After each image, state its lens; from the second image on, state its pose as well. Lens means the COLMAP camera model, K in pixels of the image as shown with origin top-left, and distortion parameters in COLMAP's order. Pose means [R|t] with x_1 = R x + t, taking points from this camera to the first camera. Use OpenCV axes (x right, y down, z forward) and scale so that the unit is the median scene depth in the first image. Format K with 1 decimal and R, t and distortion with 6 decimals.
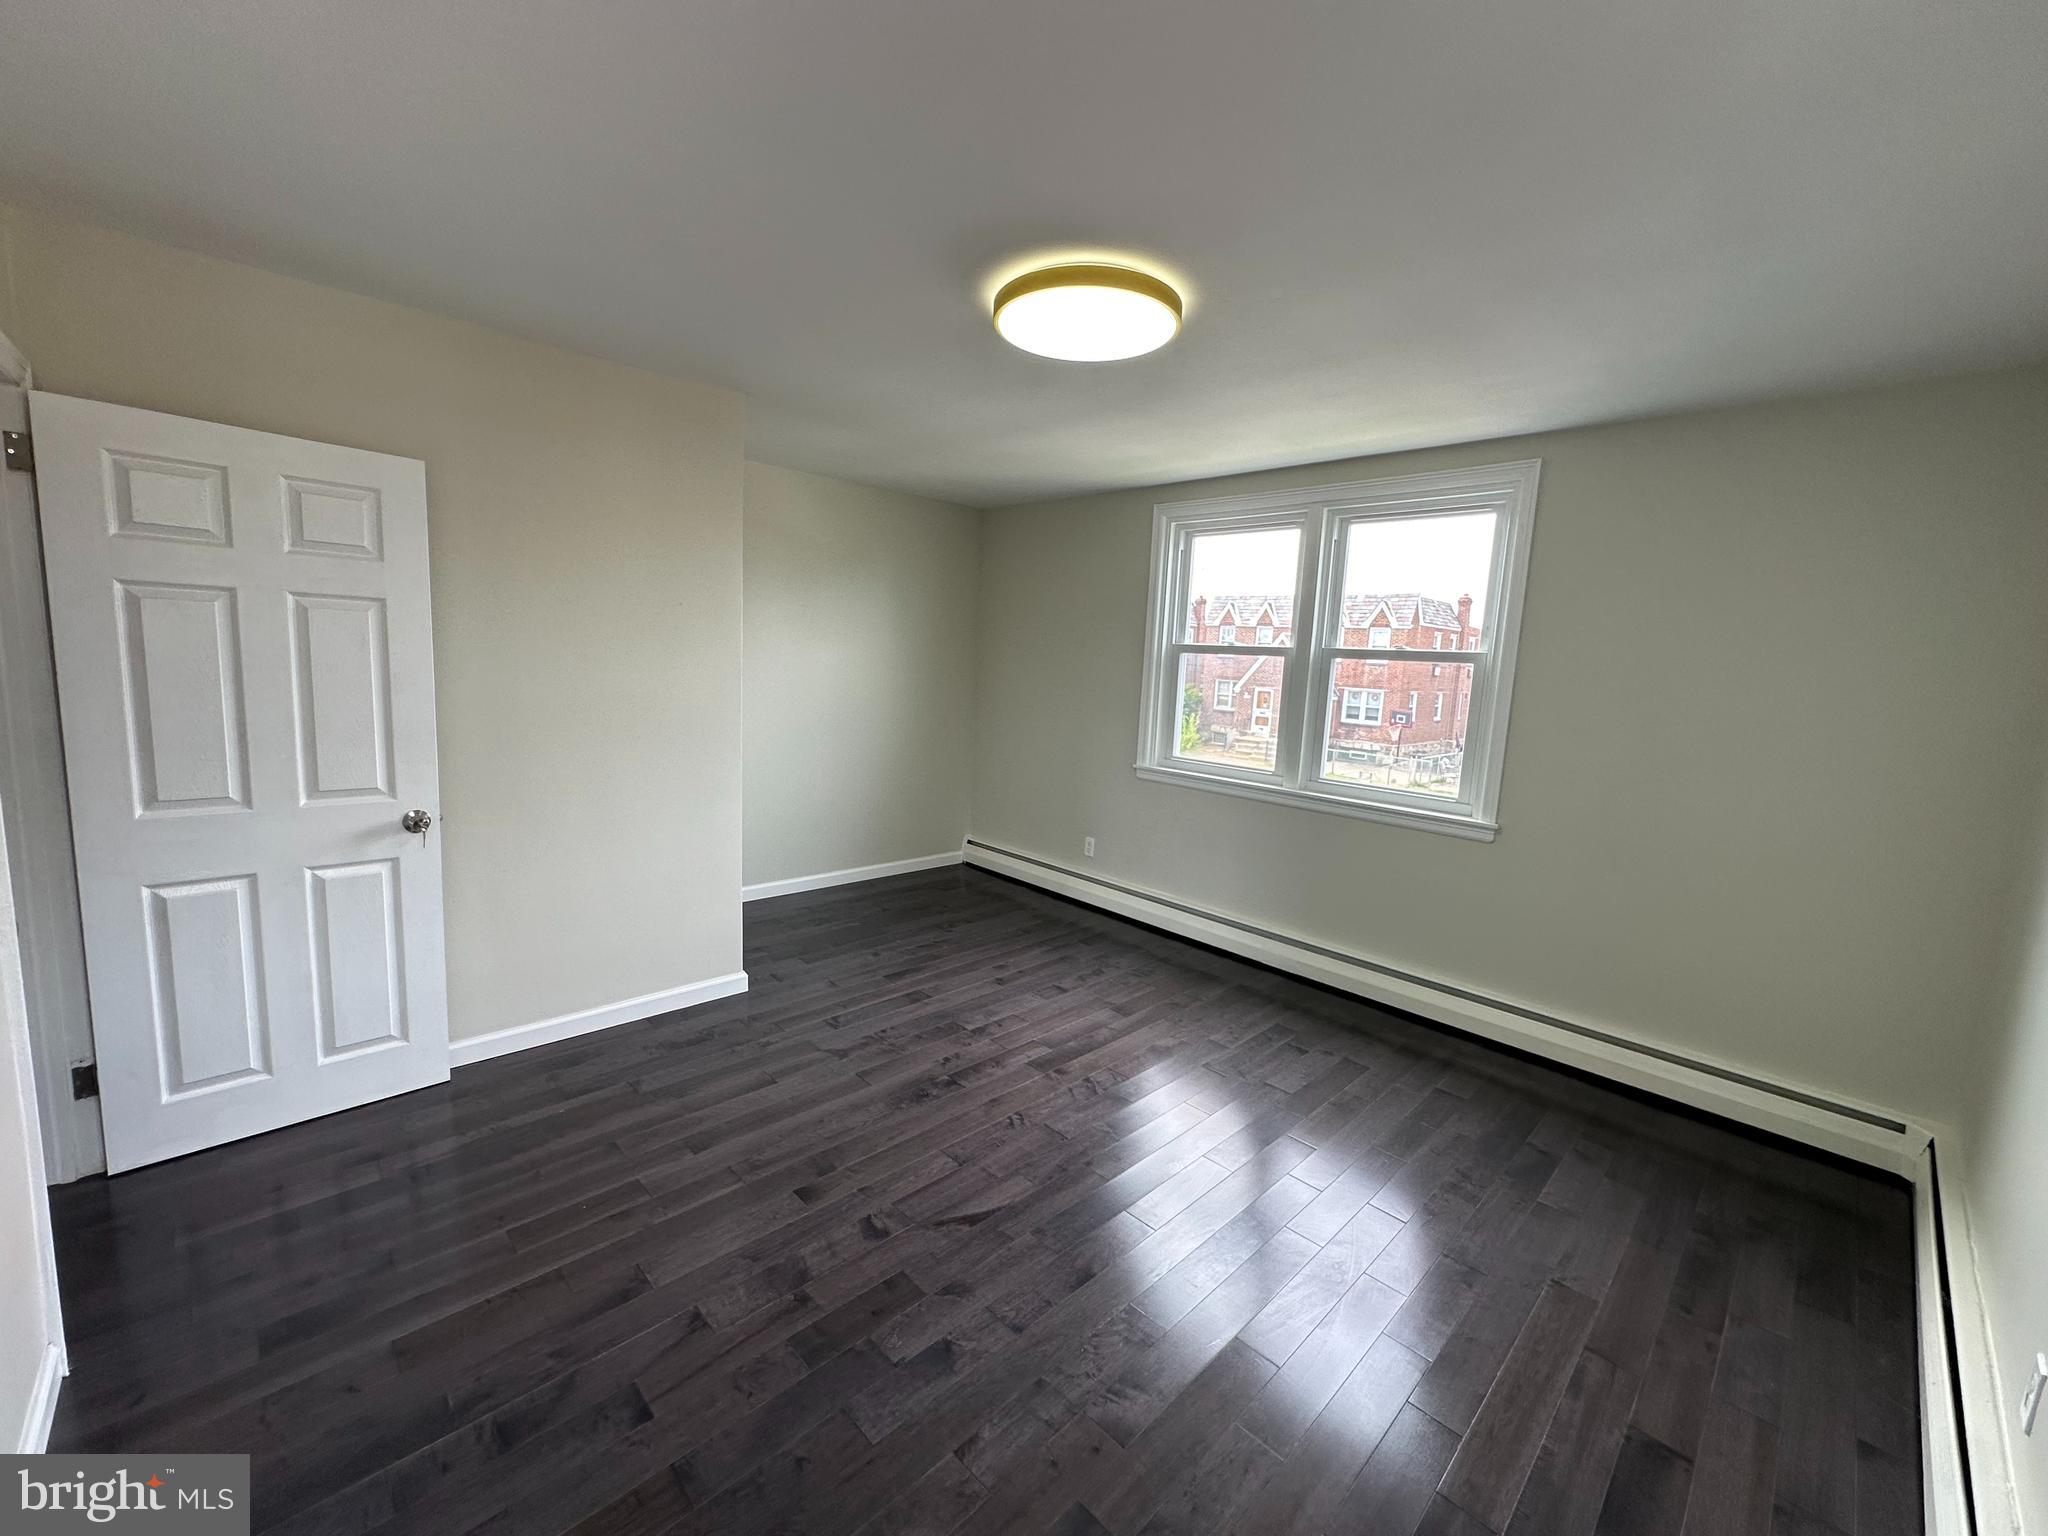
lens RADIAL K [[814.7, 0, 1018.3], [0, 814.7, 761.7], [0, 0, 1]] dist [-0.001742, 0.000338]
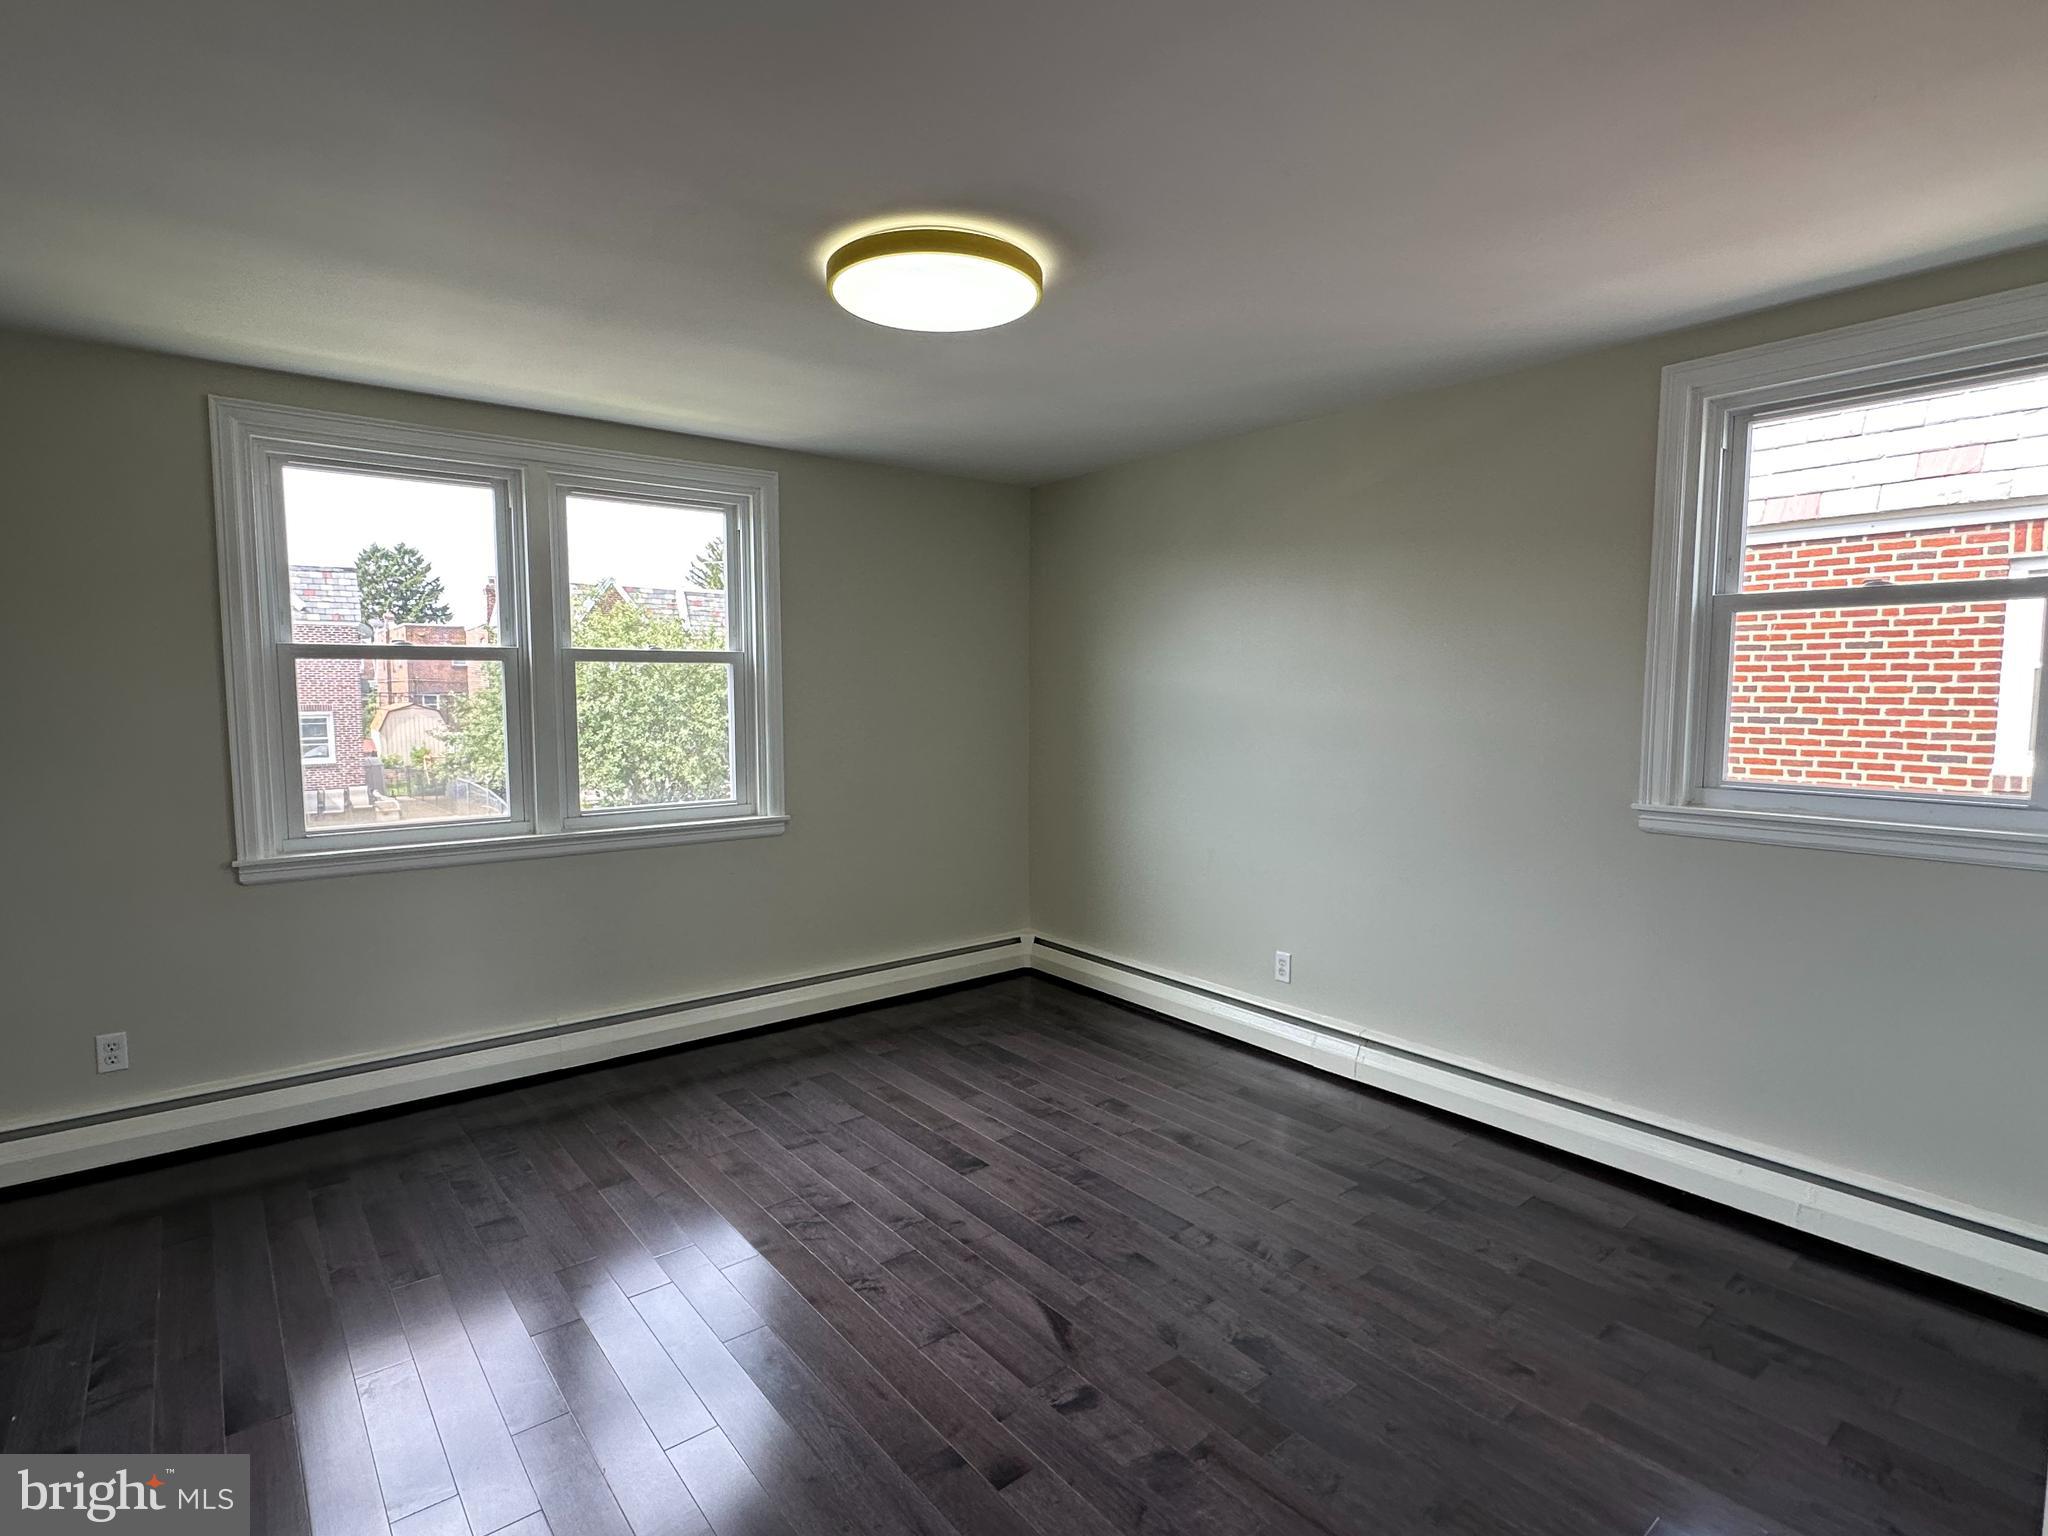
lens RADIAL K [[1032.1, 0, 1024.0], [0, 1032.1, 768.0], [0, 0, 1]] dist [-0.000607, -0.000940]
pose [[0.086306, -0.128892, 0.987896, -0.677139], [0.133110, 0.984197, 0.116781, -0.095734], [-0.987336, 0.121420, 0.102099, 0.543032]]
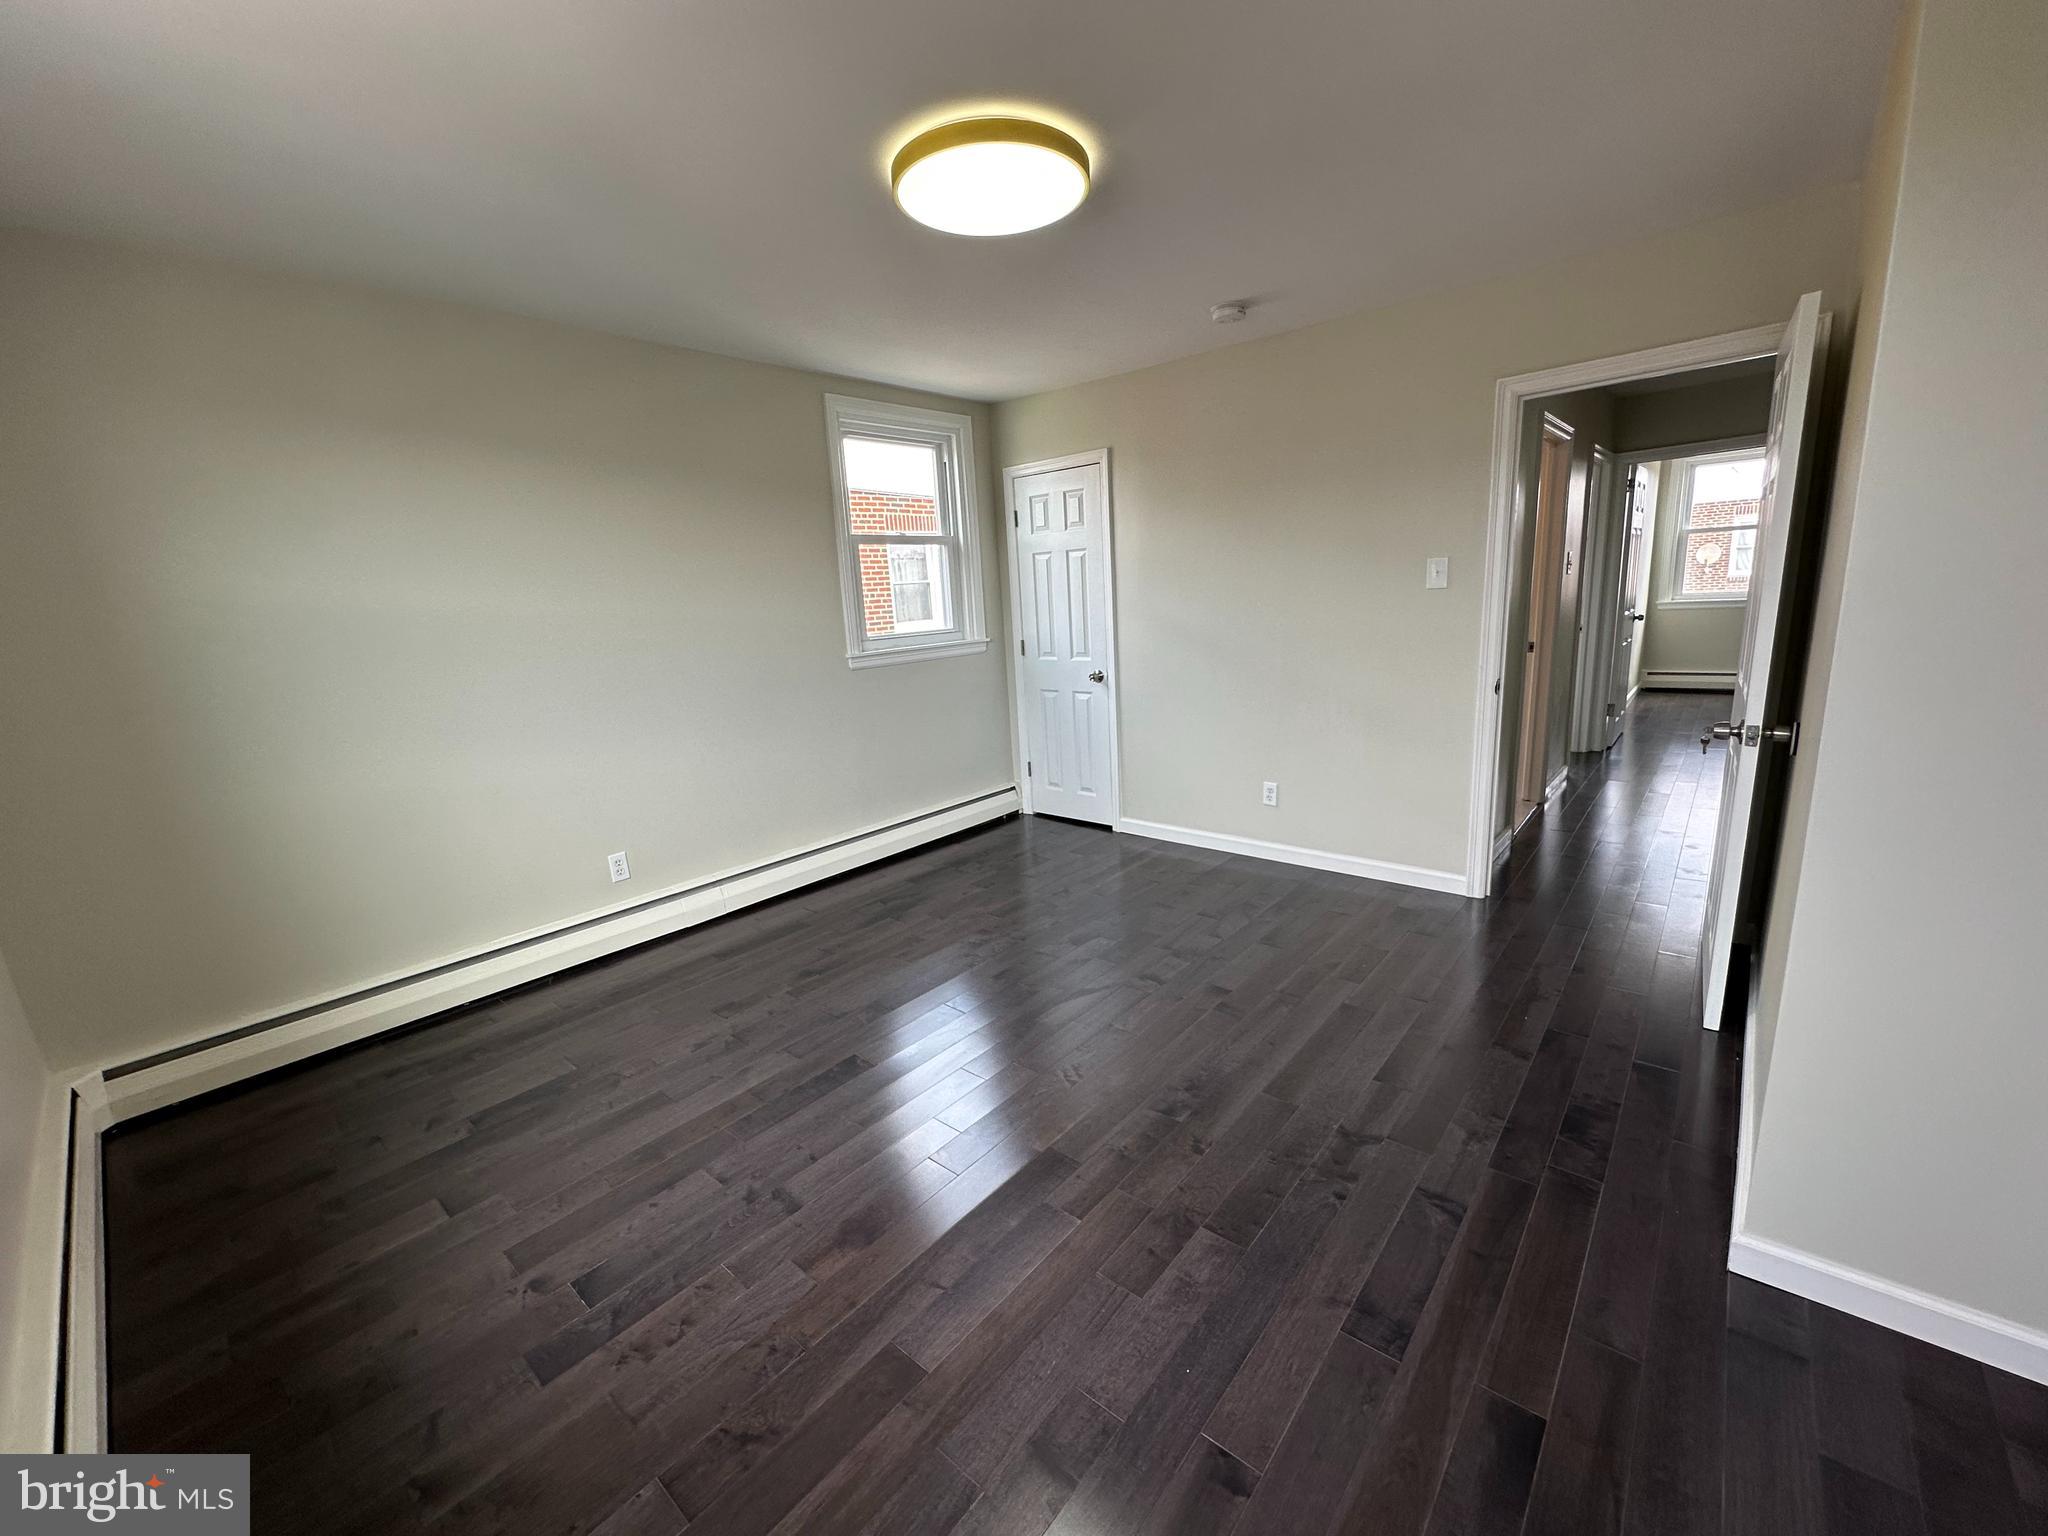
lens RADIAL K [[824.9, 0, 1024.0], [0, 824.9, 768.0], [0, 0, 1]] dist [0.000722, 0.000122]
pose [[-0.995664, 0.025972, -0.089318, 0.094476], [-0.004973, 0.943992, 0.329931, -0.137125], [0.092885, 0.328944, -0.939770, 1.346198]]
